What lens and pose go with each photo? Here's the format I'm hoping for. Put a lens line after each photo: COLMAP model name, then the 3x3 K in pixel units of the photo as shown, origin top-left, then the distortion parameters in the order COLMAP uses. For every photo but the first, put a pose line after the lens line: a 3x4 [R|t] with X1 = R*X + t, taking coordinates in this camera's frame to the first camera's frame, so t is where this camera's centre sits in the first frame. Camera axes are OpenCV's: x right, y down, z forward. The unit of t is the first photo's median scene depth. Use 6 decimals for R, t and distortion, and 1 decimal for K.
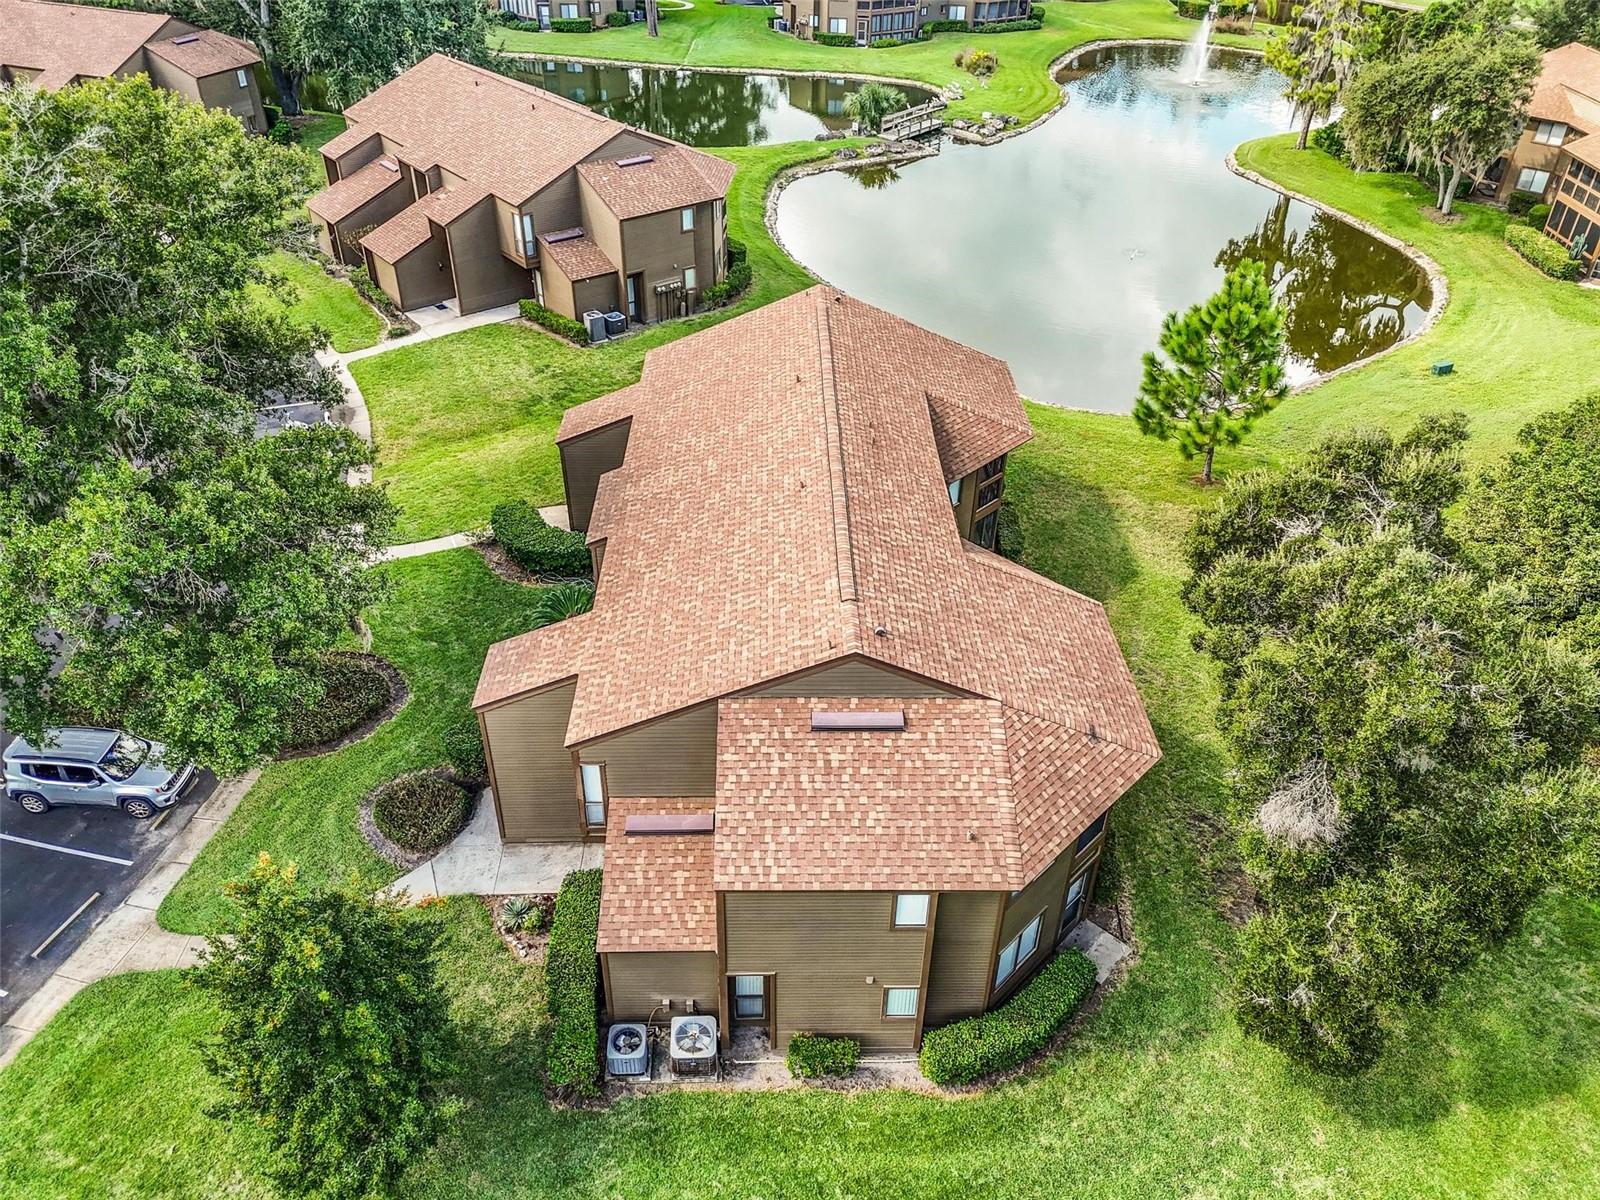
lens RADIAL K [[1164.6, 0, 800.0], [0, 1164.6, 600.0], [0, 0, 1]] dist [0.054567, -0.005641]
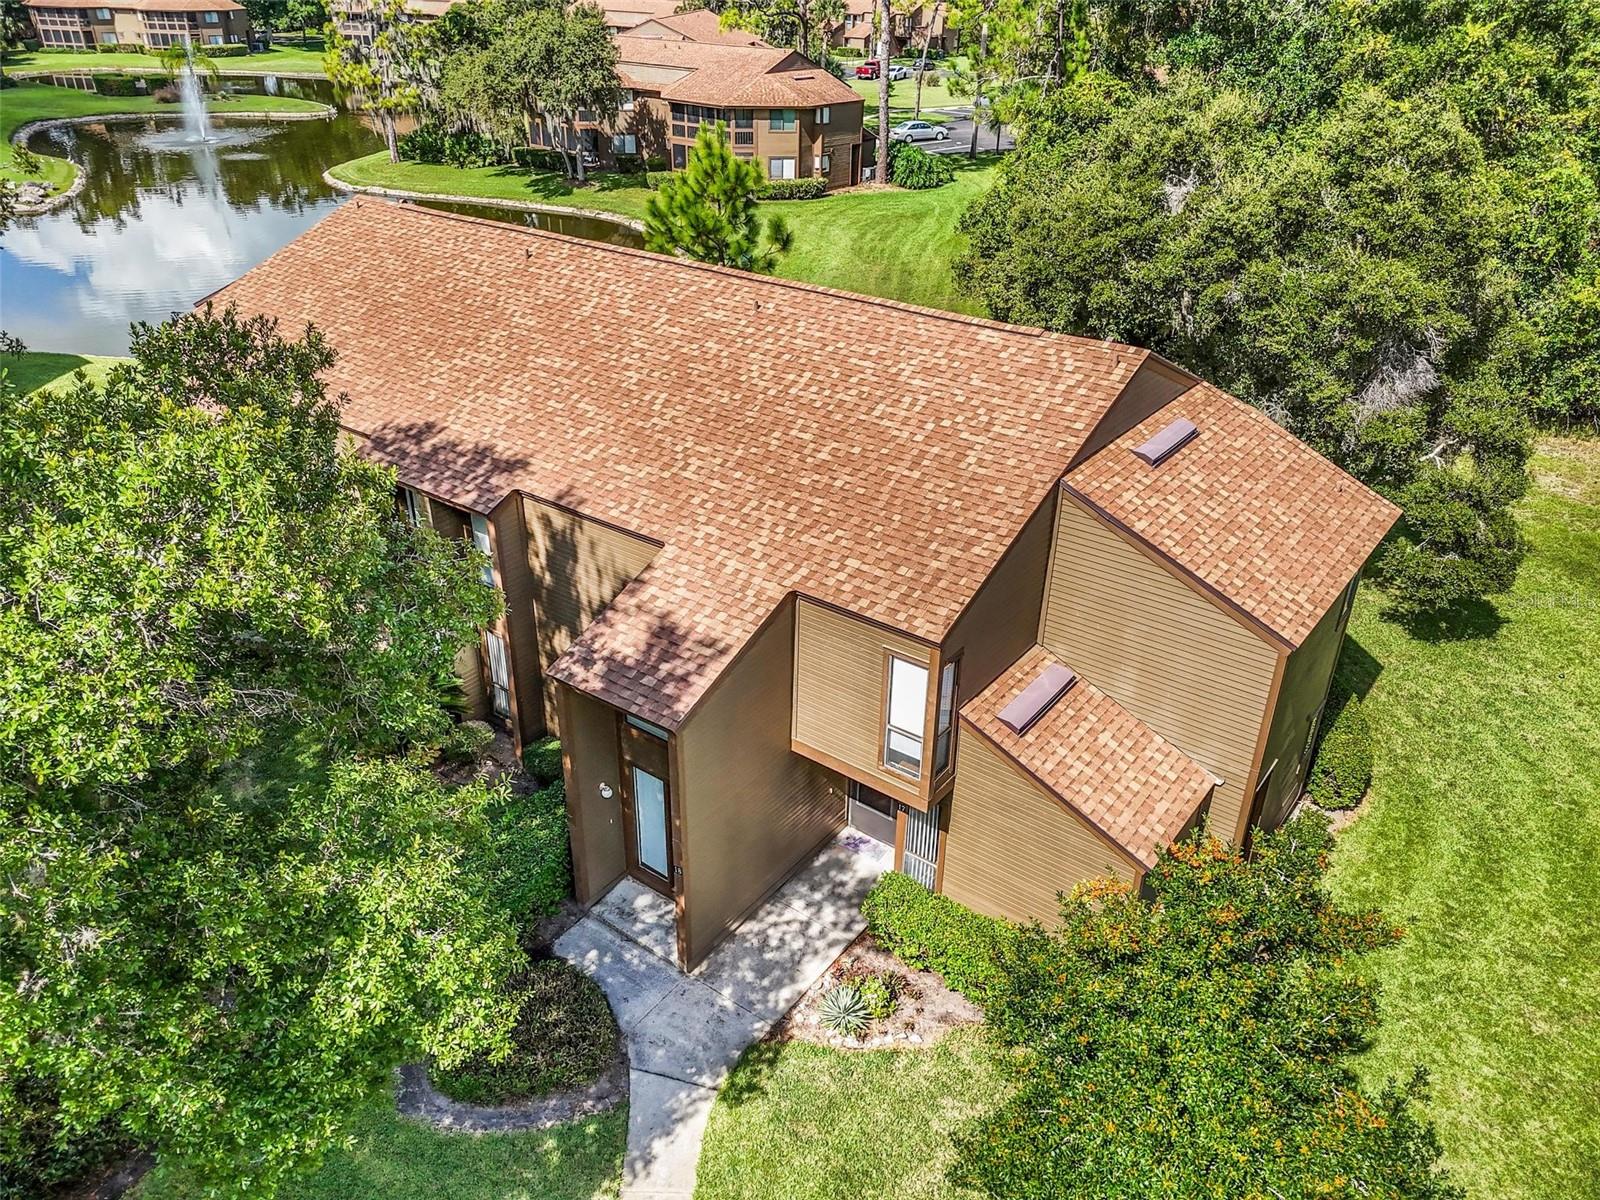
lens RADIAL K [[1164.6, 0, 800.0], [0, 1164.6, 600.0], [0, 0, 1]] dist [0.054567, -0.005641]
pose [[0.613960, -0.386048, 0.688491, -0.646122], [0.450926, 0.887439, 0.095489, 0.010125], [-0.647857, 0.251832, 0.718931, 0.569447]]
